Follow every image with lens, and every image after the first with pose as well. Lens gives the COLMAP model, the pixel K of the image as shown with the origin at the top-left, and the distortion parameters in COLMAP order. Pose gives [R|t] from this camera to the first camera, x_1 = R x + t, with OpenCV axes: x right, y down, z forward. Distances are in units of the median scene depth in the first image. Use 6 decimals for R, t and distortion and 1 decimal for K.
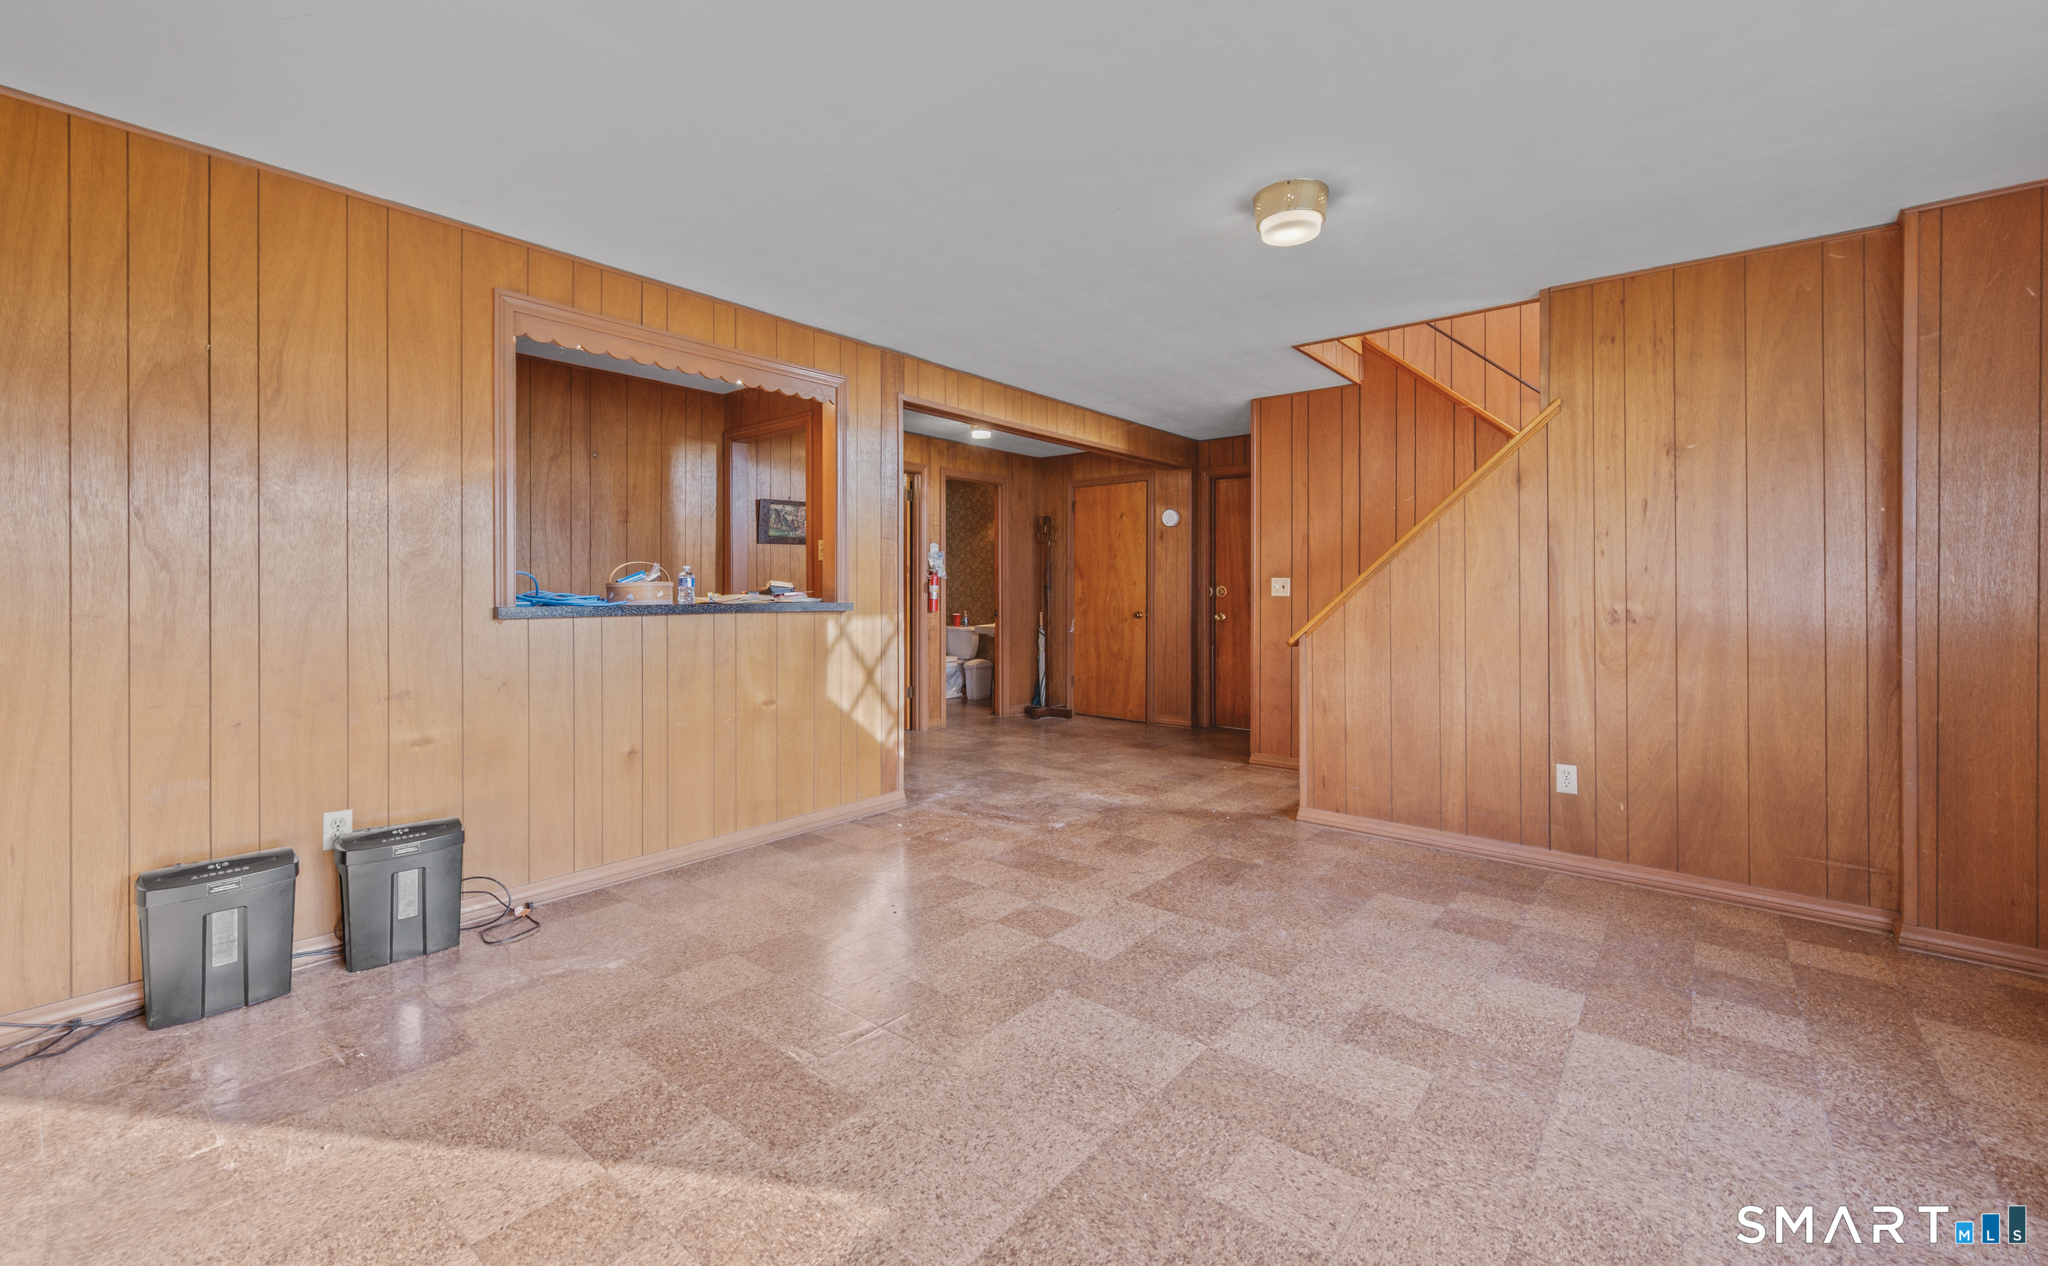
lens RADIAL K [[834.0, 0, 1028.9], [0, 834.0, 590.6], [0, 0, 1]] dist [-0.003024, 0.000072]
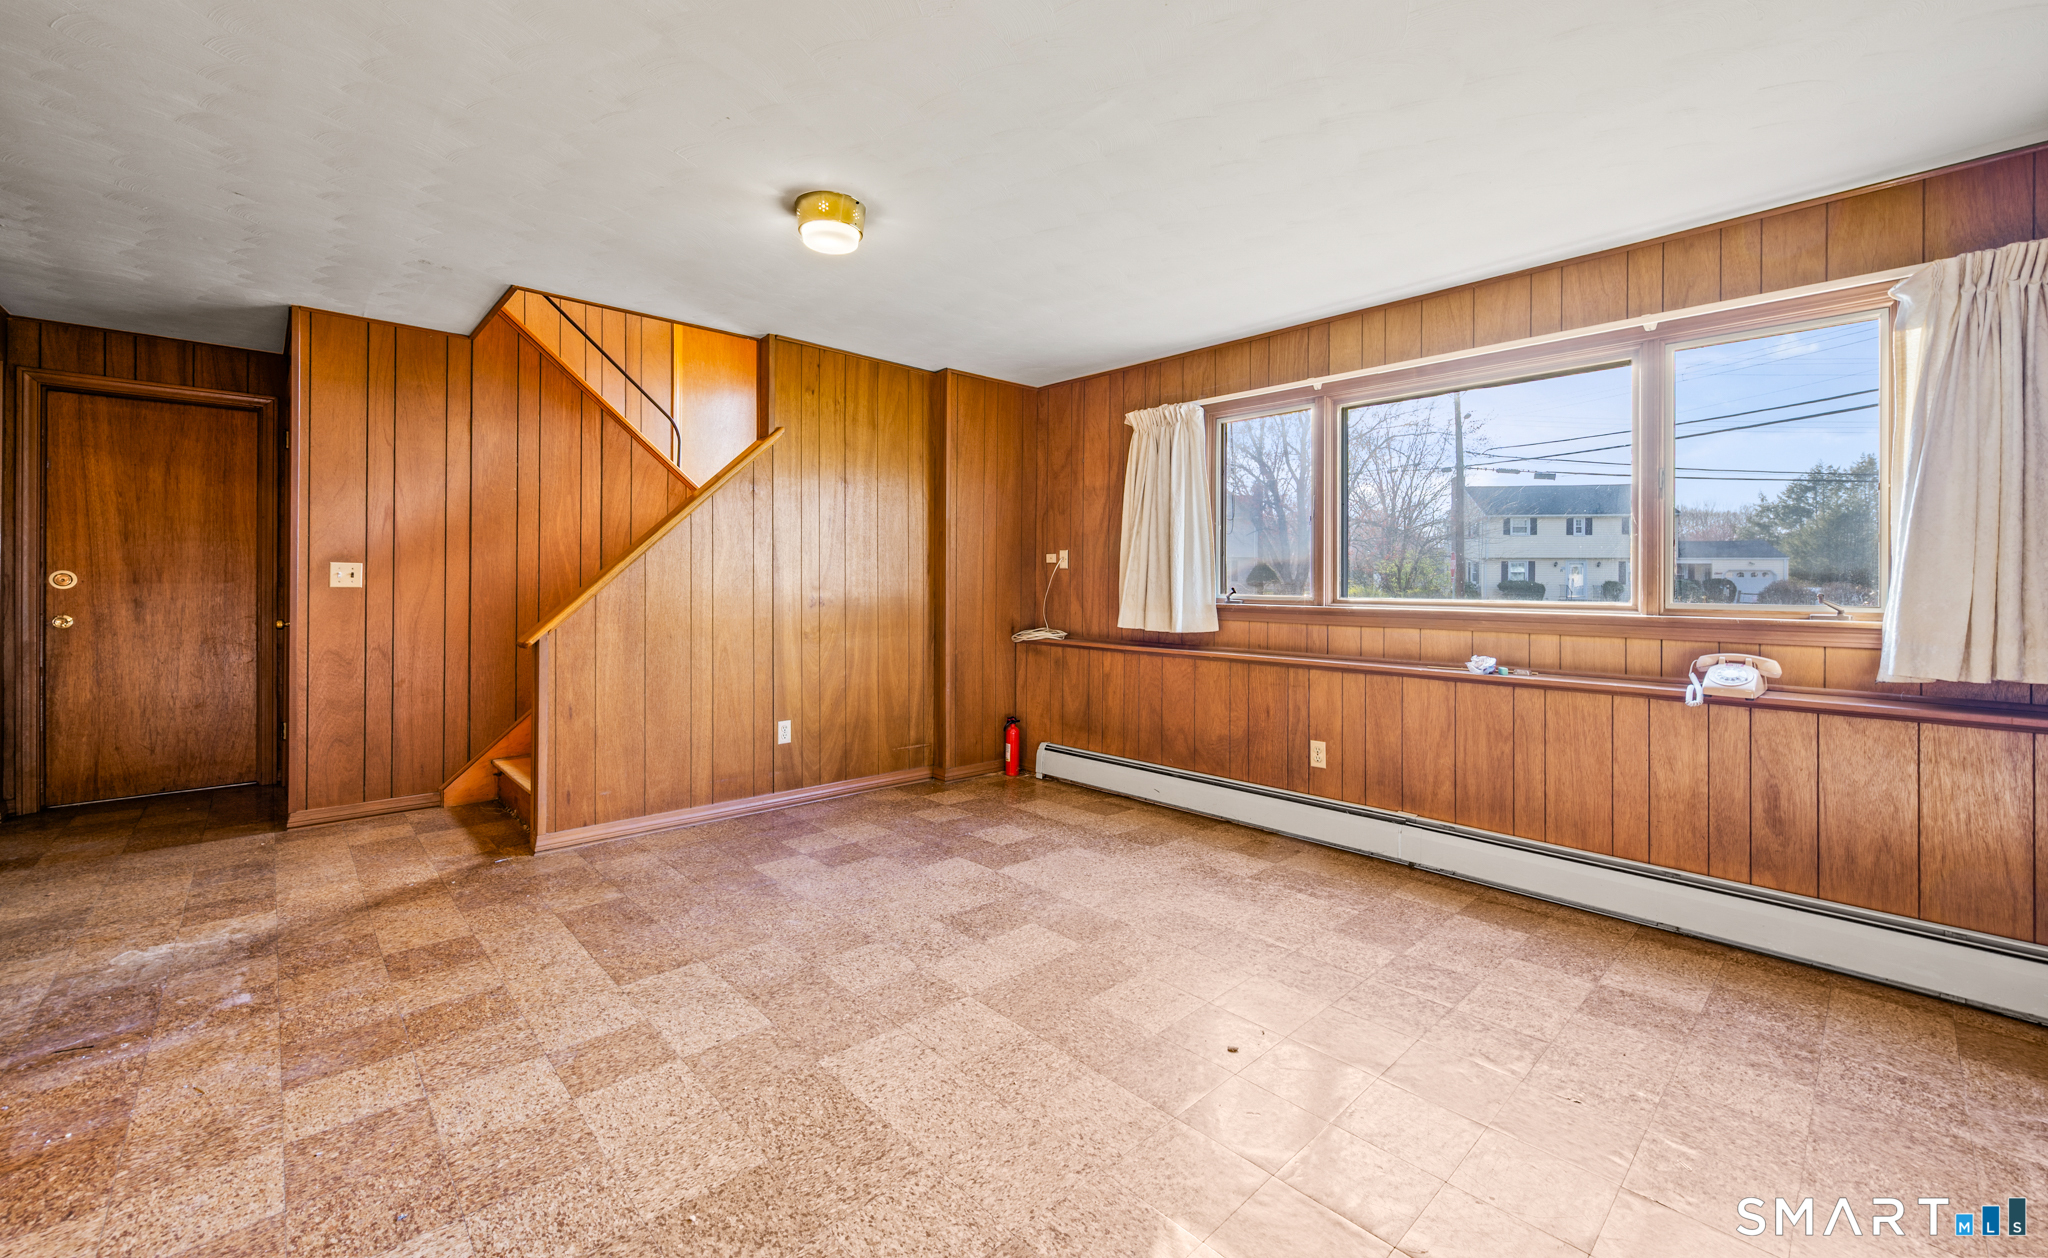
lens RADIAL K [[814.8, 0, 1023.4], [0, 814.8, 576.4], [0, 0, 1]] dist [0.002506, 0.000207]
pose [[0.131824, 0.005942, 0.991255, -0.576537], [-0.004314, 0.999976, -0.005421, -0.003111], [-0.991264, -0.003562, 0.131846, 0.533217]]
